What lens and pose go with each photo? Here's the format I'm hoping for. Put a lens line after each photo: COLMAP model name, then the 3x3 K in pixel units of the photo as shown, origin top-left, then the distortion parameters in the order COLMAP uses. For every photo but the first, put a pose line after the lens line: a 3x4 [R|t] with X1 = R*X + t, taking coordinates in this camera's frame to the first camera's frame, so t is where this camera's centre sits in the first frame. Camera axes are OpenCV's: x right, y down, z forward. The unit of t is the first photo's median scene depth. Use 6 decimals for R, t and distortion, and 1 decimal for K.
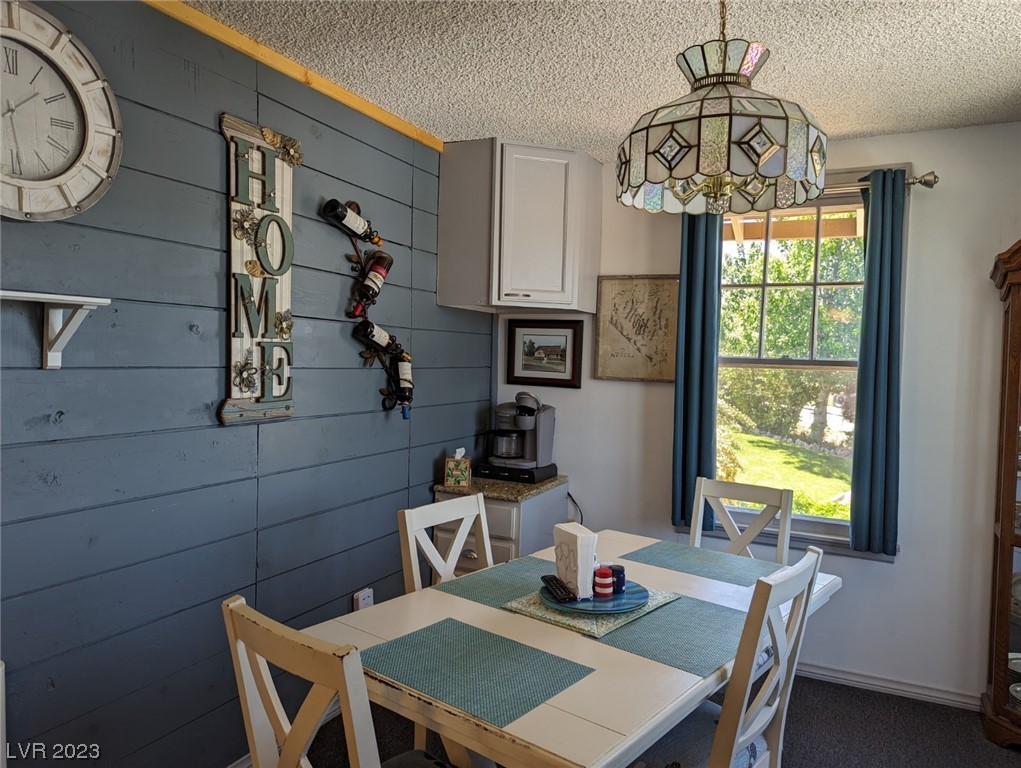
lens RADIAL K [[712.0, 0, 510.5], [0, 712.0, 384.0], [0, 0, 1]] dist [0.005683, 0.001495]
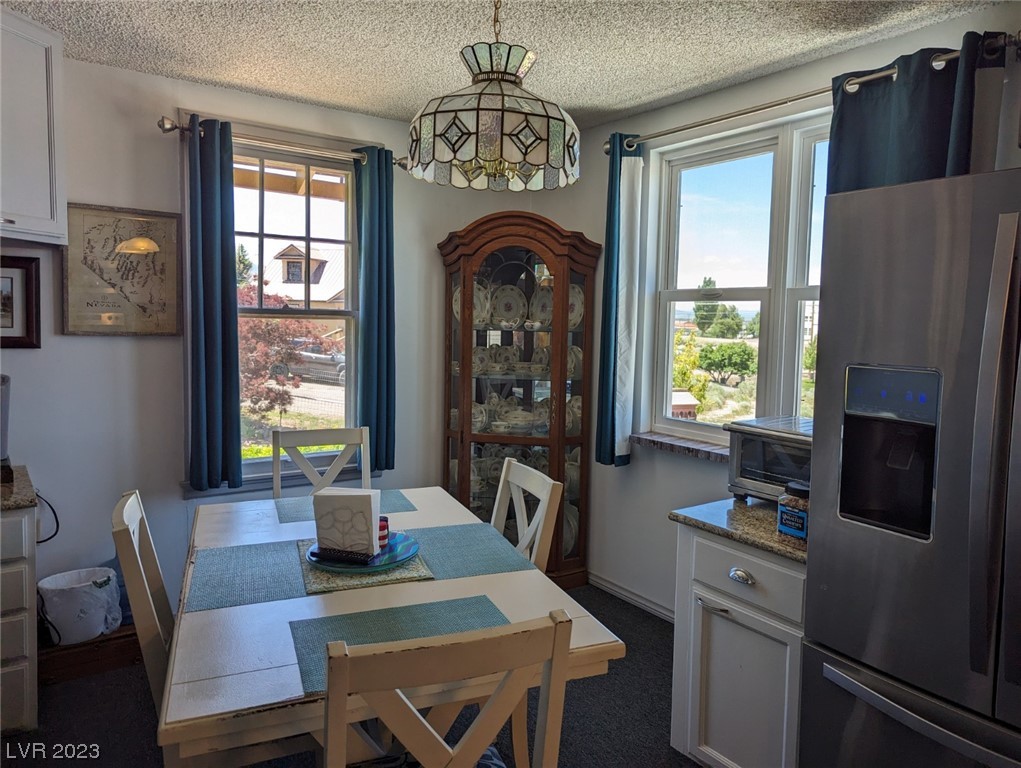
lens RADIAL K [[730.0, 0, 510.4], [0, 730.0, 357.8], [0, 0, 1]] dist [0.135441, 0.000769]
pose [[0.498074, -0.069899, 0.864313, -0.433475], [0.026805, 0.997511, 0.065225, -0.027851], [-0.866720, -0.009319, 0.498707, 0.189208]]
